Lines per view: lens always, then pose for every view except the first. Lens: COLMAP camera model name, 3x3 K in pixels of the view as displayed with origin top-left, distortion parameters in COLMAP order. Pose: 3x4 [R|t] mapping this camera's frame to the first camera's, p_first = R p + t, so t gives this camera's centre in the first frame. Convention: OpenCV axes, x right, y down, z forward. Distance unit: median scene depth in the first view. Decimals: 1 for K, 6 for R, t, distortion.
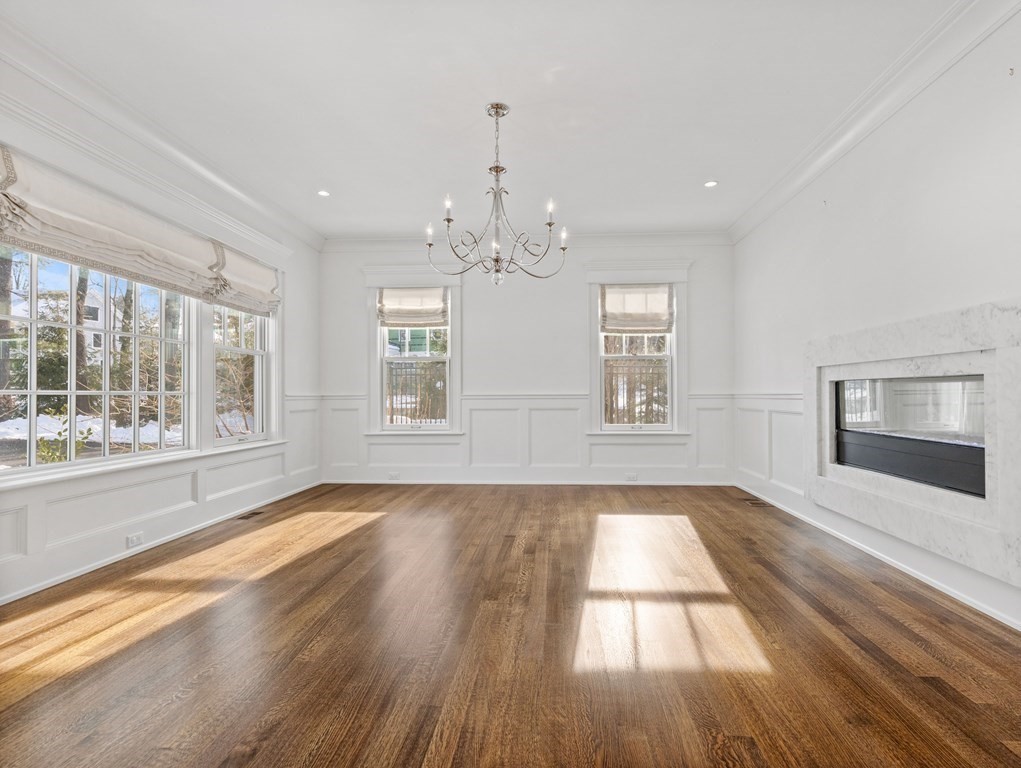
lens RADIAL K [[521.7, 0, 510.5], [0, 521.7, 384.0], [0, 0, 1]] dist [0.003629, 0.001132]
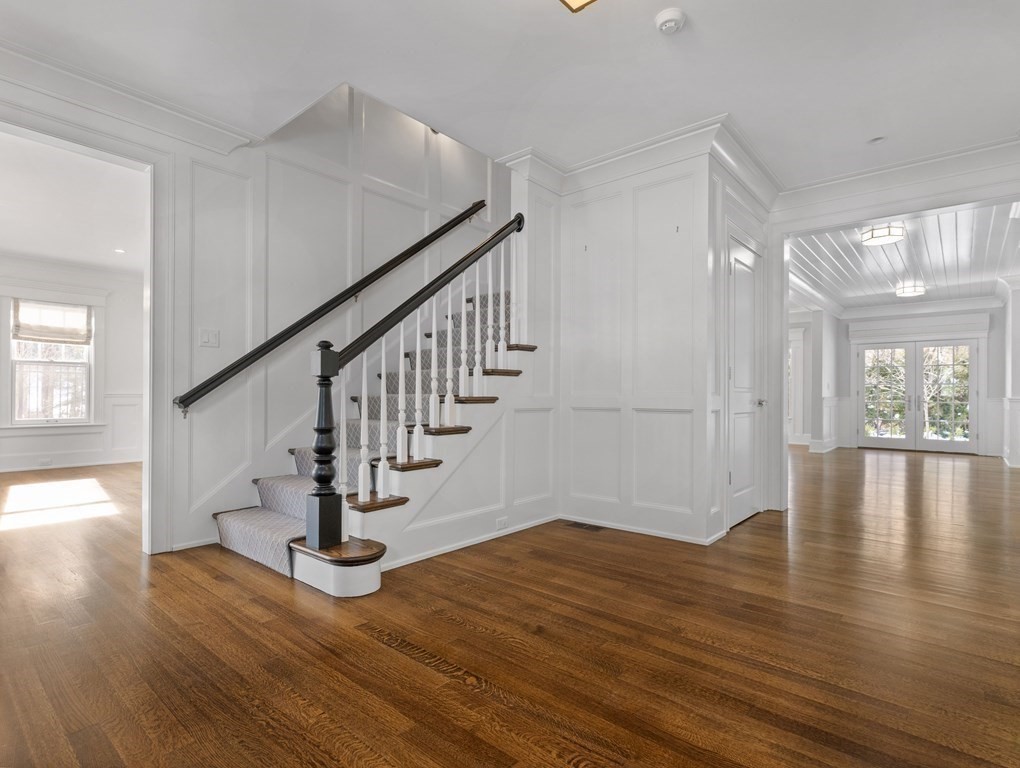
lens RADIAL K [[521.2, 0, 510.0], [0, 521.2, 384.0], [0, 0, 1]] dist [0.003629, 0.001132]
pose [[0.582603, 0.011862, 0.812670, -0.123765], [-0.015037, 0.999880, -0.003815, -0.014358], [-0.812618, -0.009997, 0.582711, -0.556637]]
